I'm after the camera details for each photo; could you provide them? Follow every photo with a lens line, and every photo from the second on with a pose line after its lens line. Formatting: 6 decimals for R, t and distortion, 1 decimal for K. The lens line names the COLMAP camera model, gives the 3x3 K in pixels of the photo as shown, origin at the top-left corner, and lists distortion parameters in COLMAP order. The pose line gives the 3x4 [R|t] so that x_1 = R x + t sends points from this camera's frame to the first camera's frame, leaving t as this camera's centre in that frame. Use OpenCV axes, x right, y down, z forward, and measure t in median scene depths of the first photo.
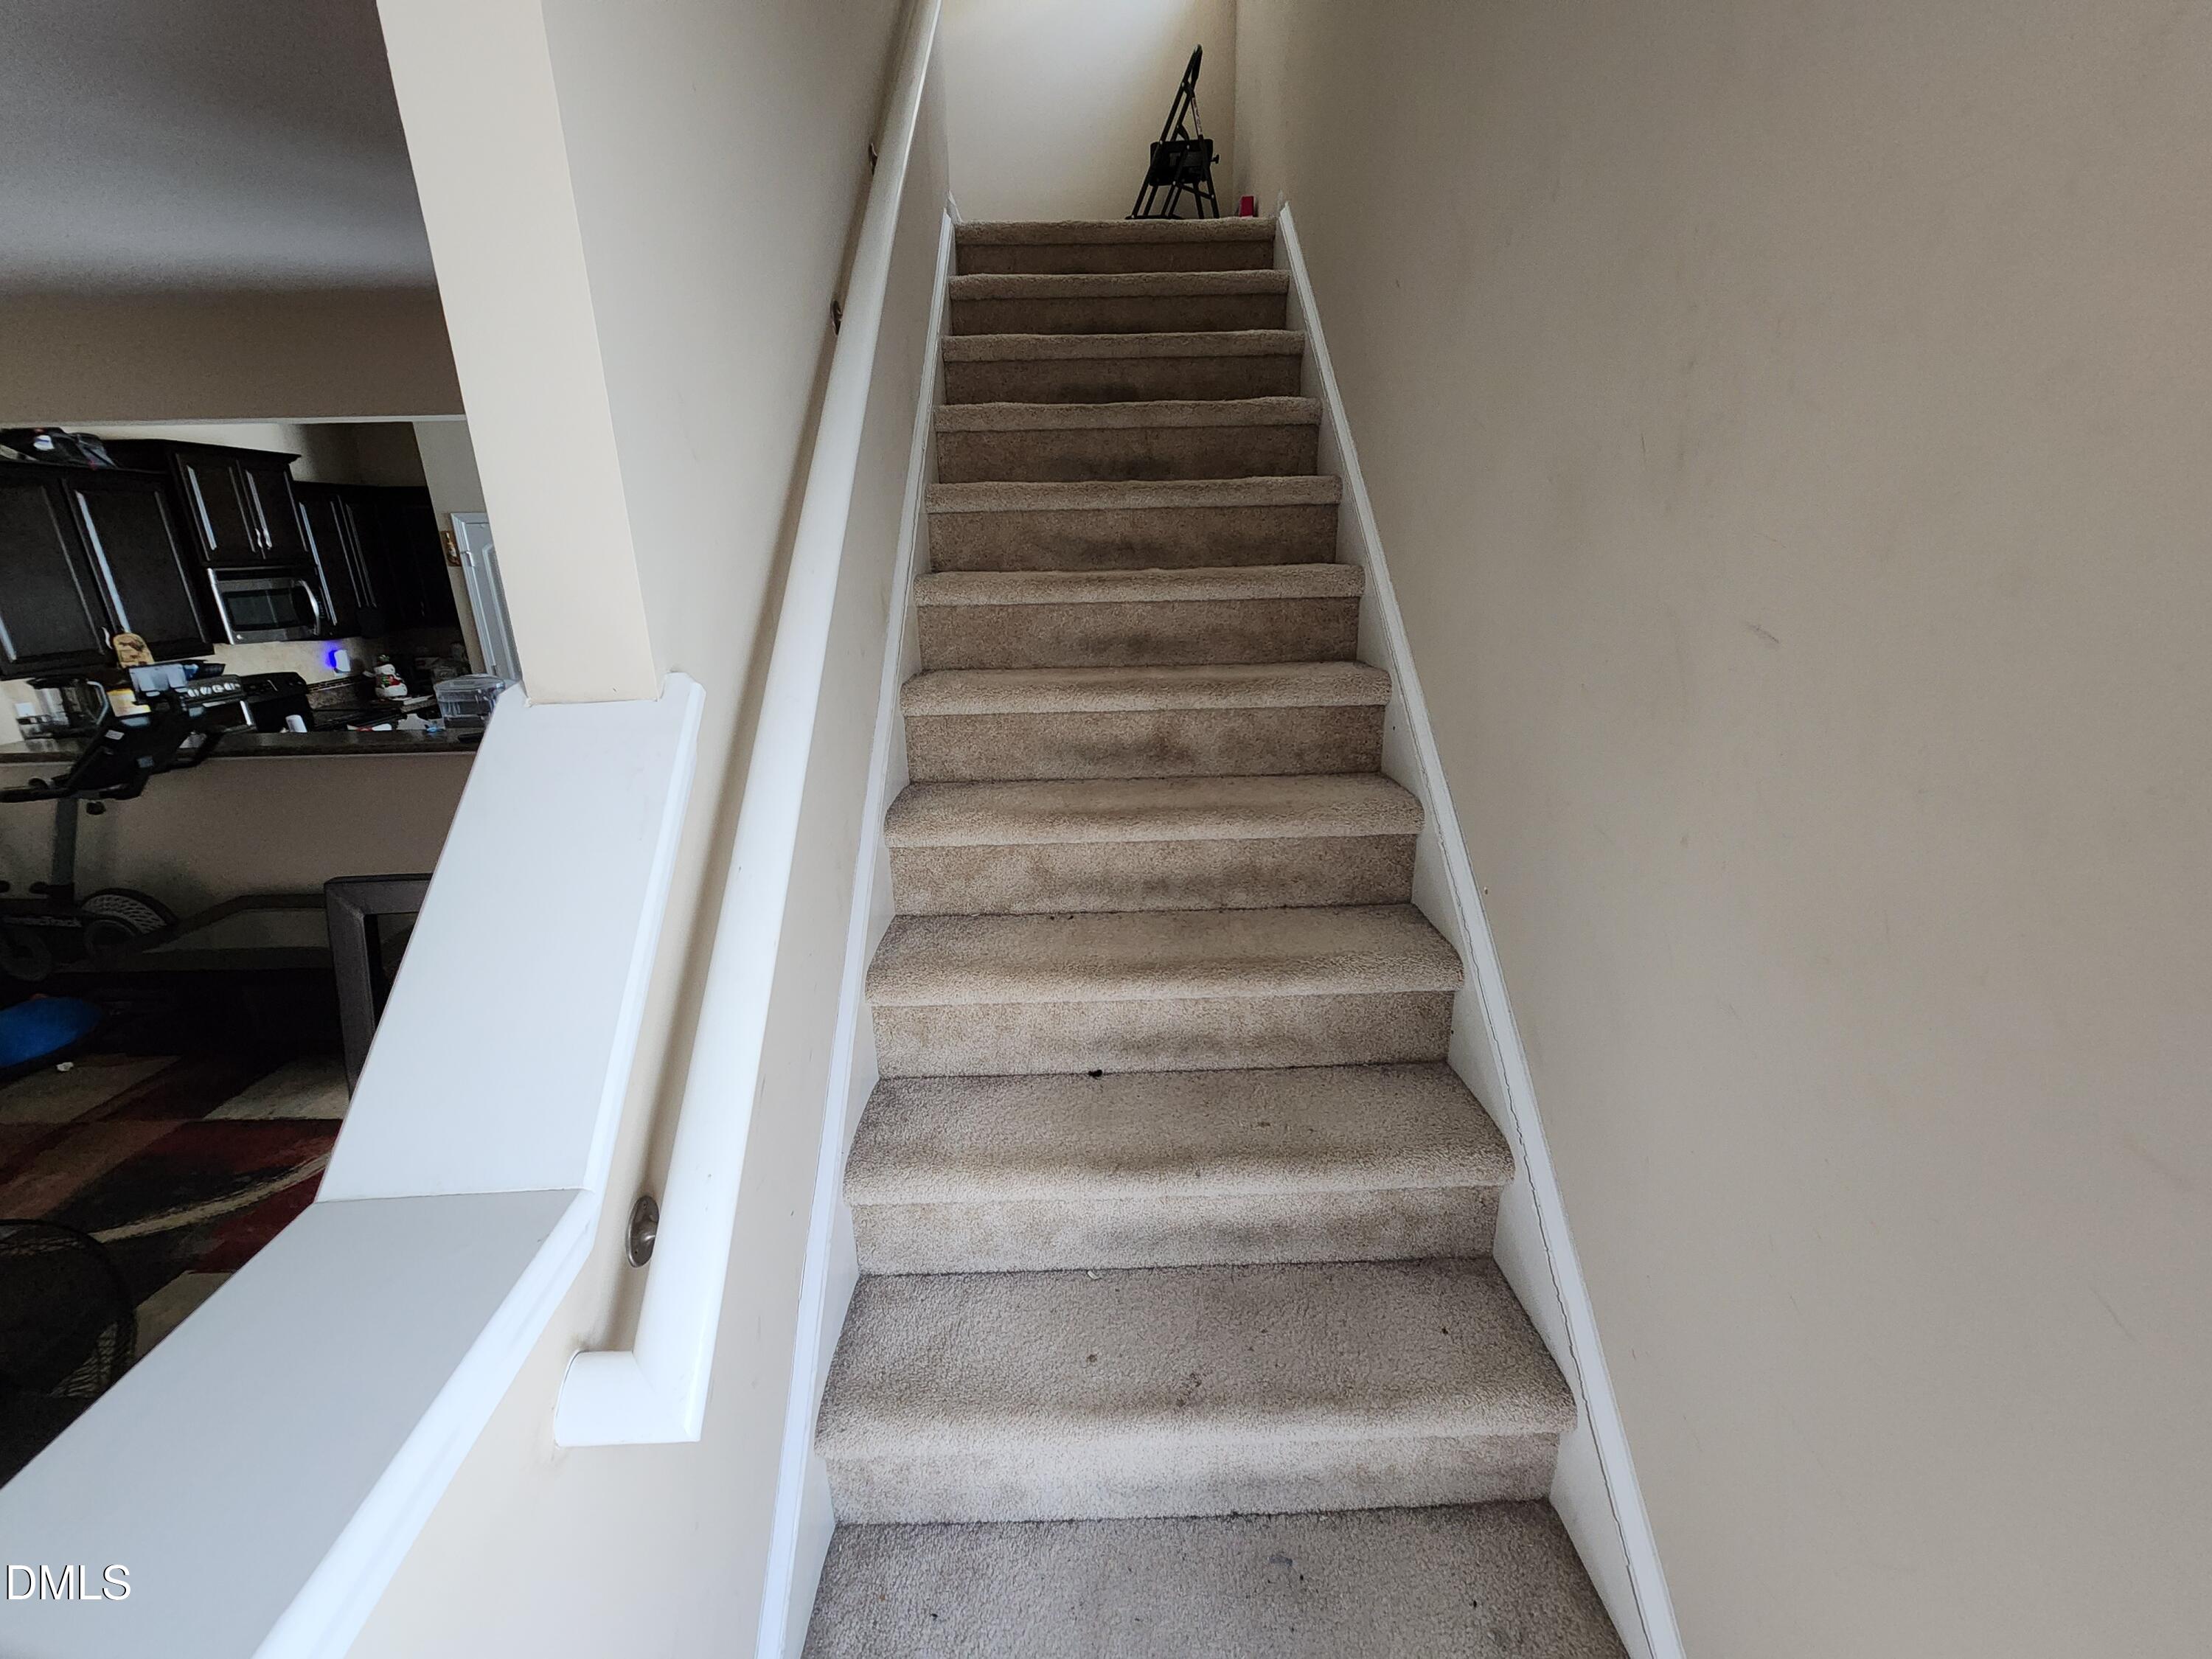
lens RADIAL K [[912.1, 0, 1107.3], [0, 912.1, 834.3], [0, 0, 1]] dist [-0.000859, 0.000669]
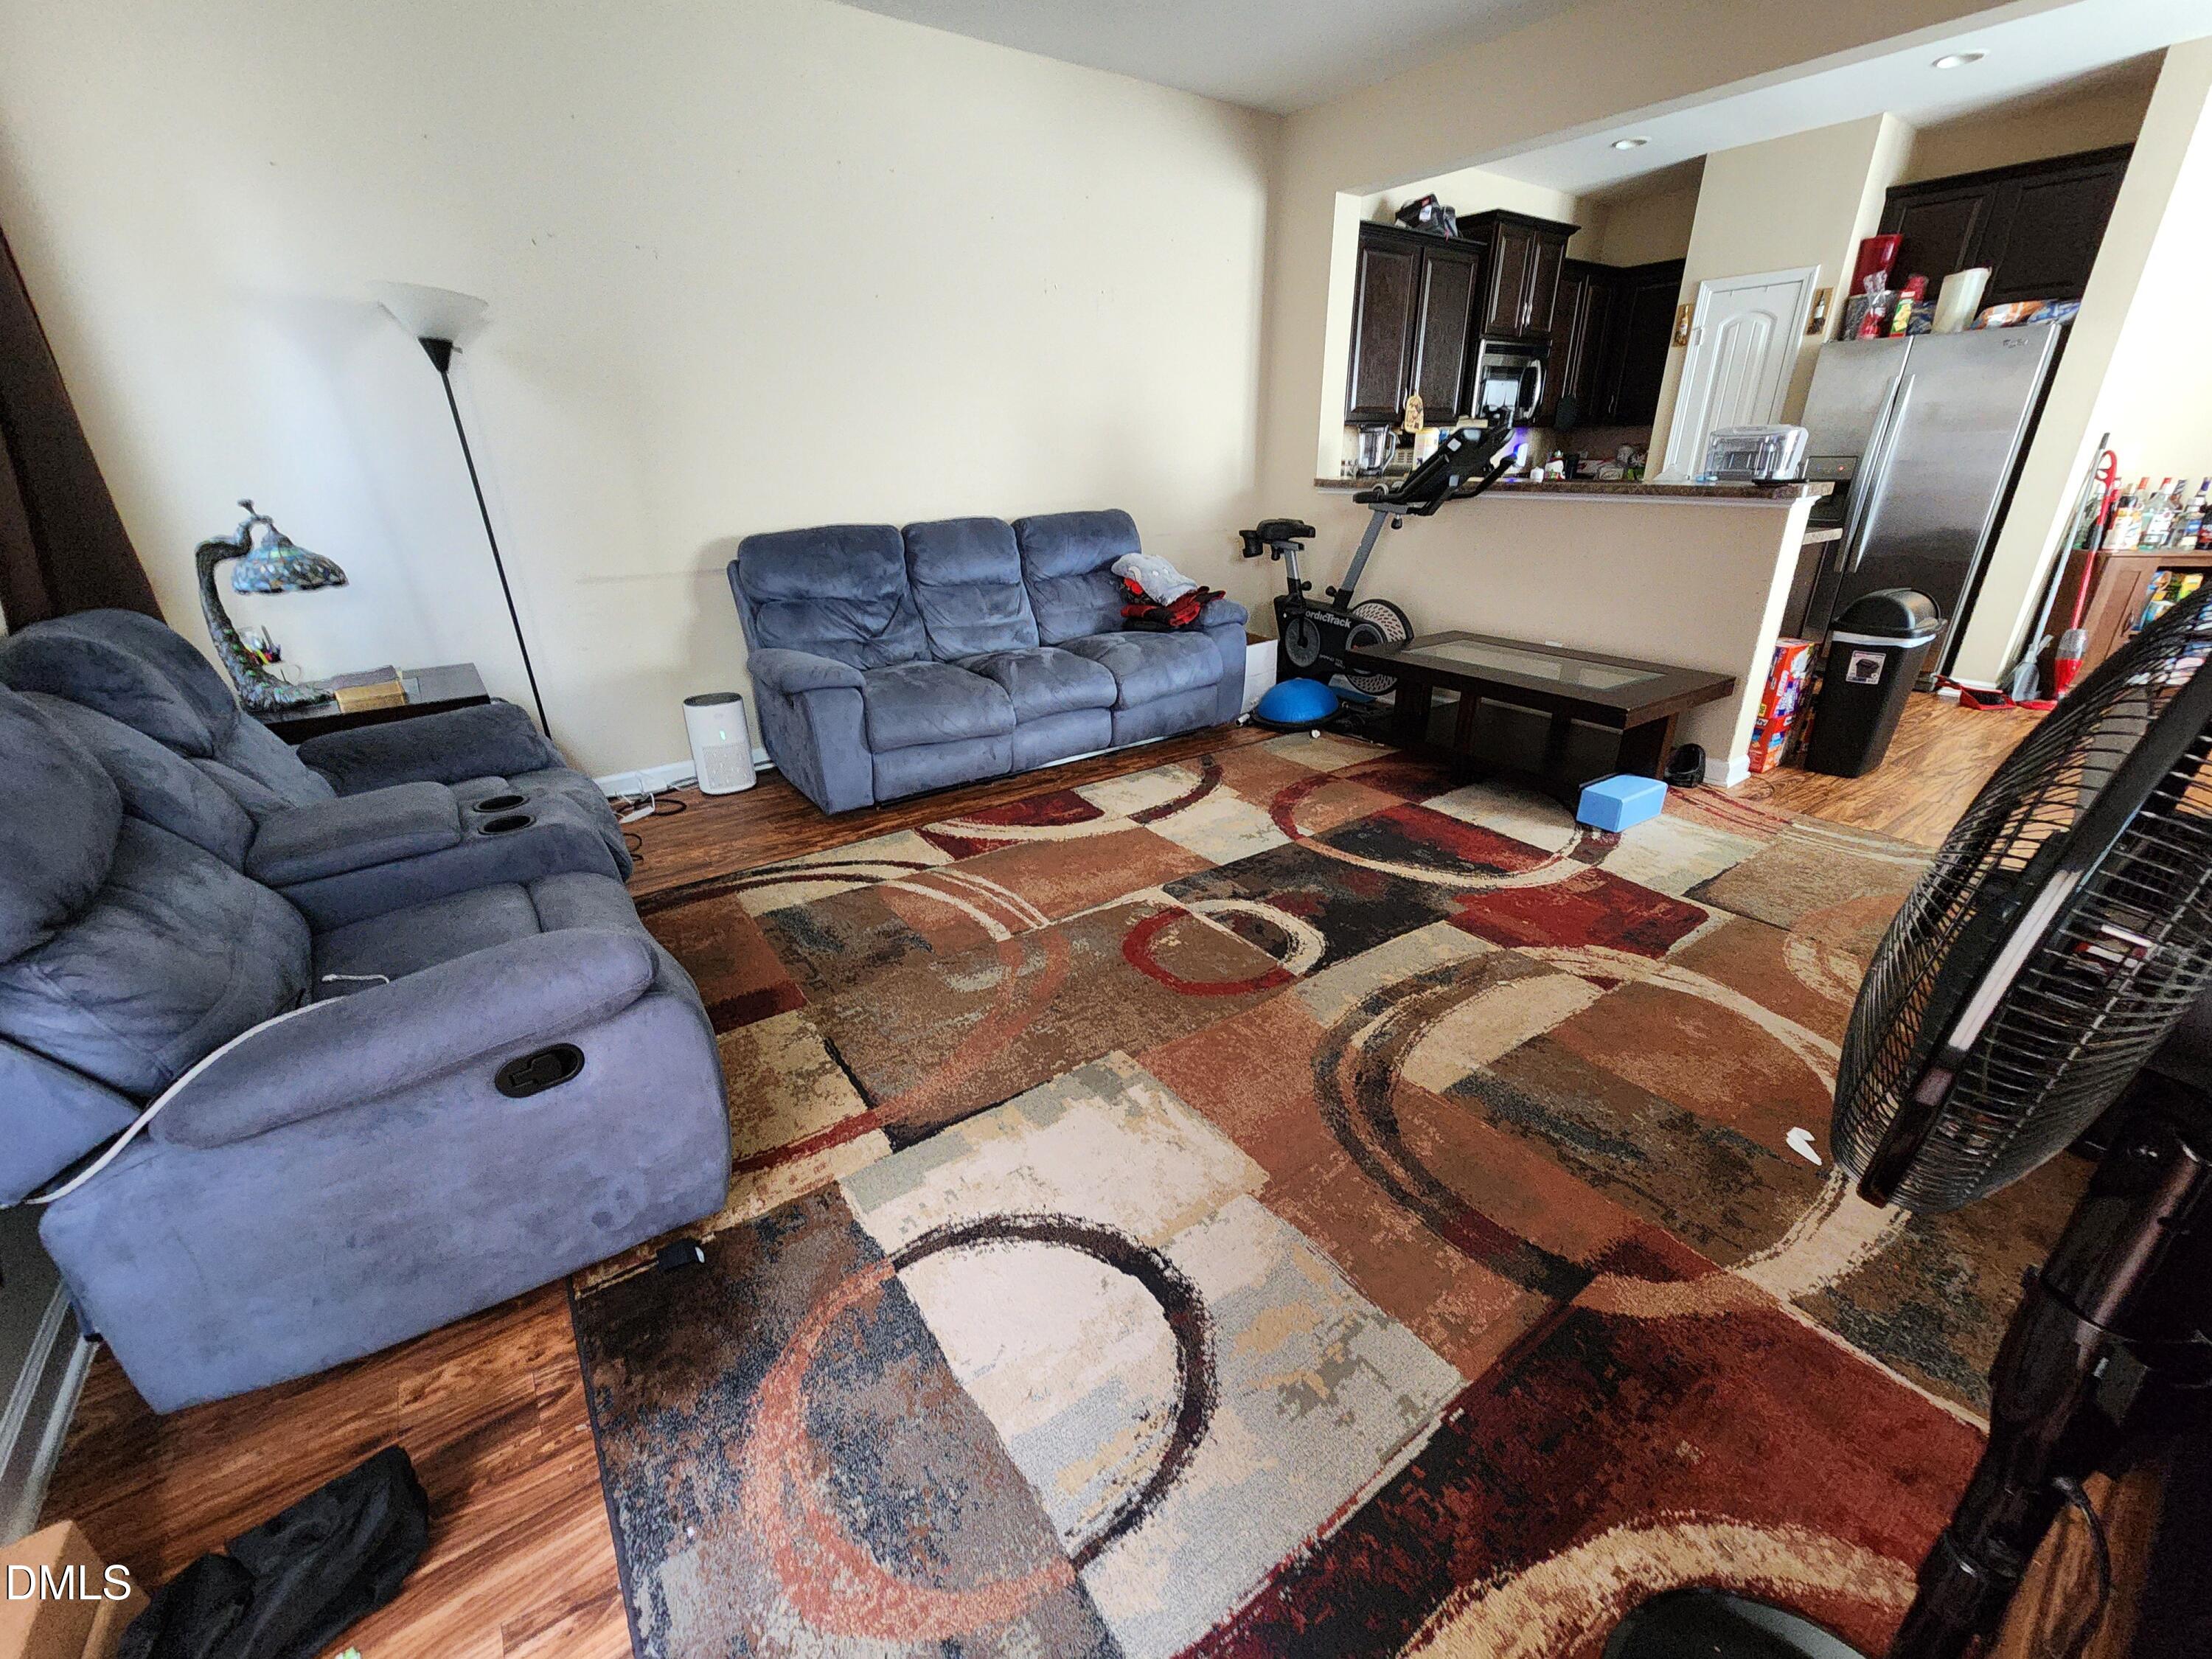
lens RADIAL K [[912.1, 0, 1107.3], [0, 912.1, 834.3], [0, 0, 1]] dist [-0.000859, 0.000669]
pose [[0.577155, 0.329469, -0.747223, -0.330619], [-0.251435, 0.942246, 0.221251, 0.171867], [0.776963, 0.060182, 0.626663, 0.027093]]
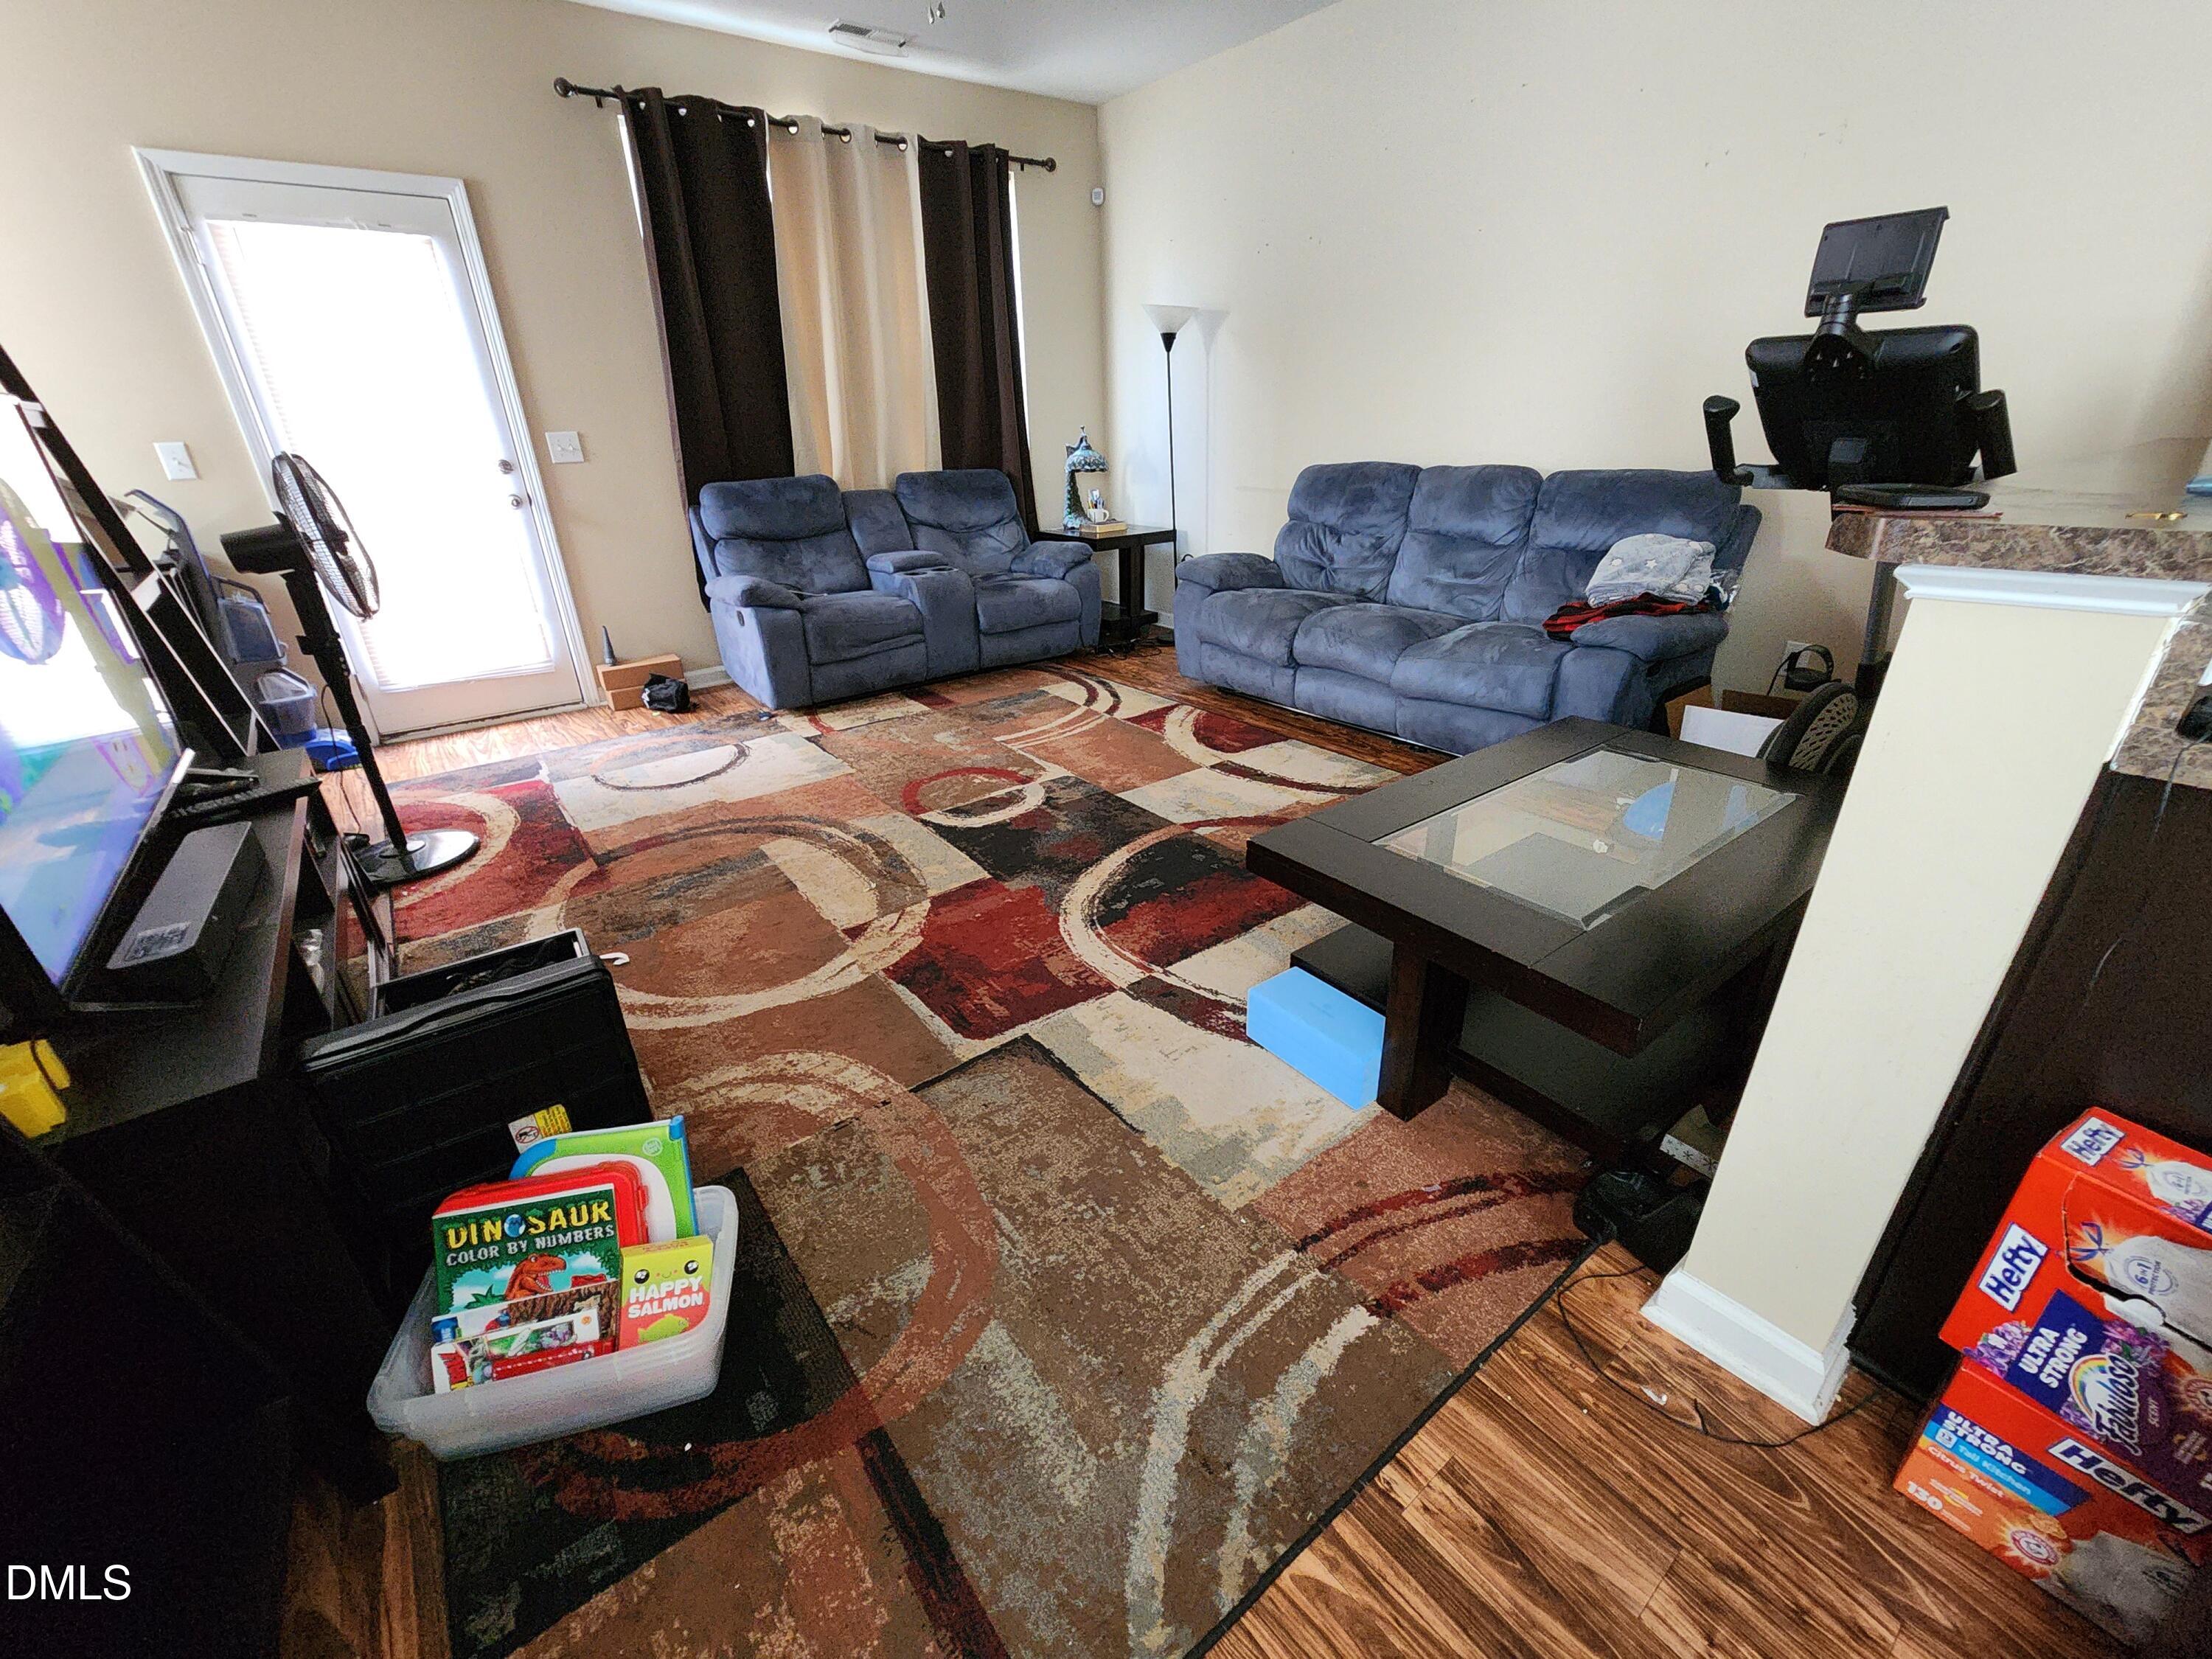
lens RADIAL K [[912.1, 0, 1107.3], [0, 912.1, 834.3], [0, 0, 1]] dist [-0.000859, 0.000669]
pose [[-0.795753, 0.292641, -0.530225, -0.385786], [-0.143475, 0.759490, 0.634500, -0.177455], [0.588381, 0.580979, -0.562379, 1.132318]]
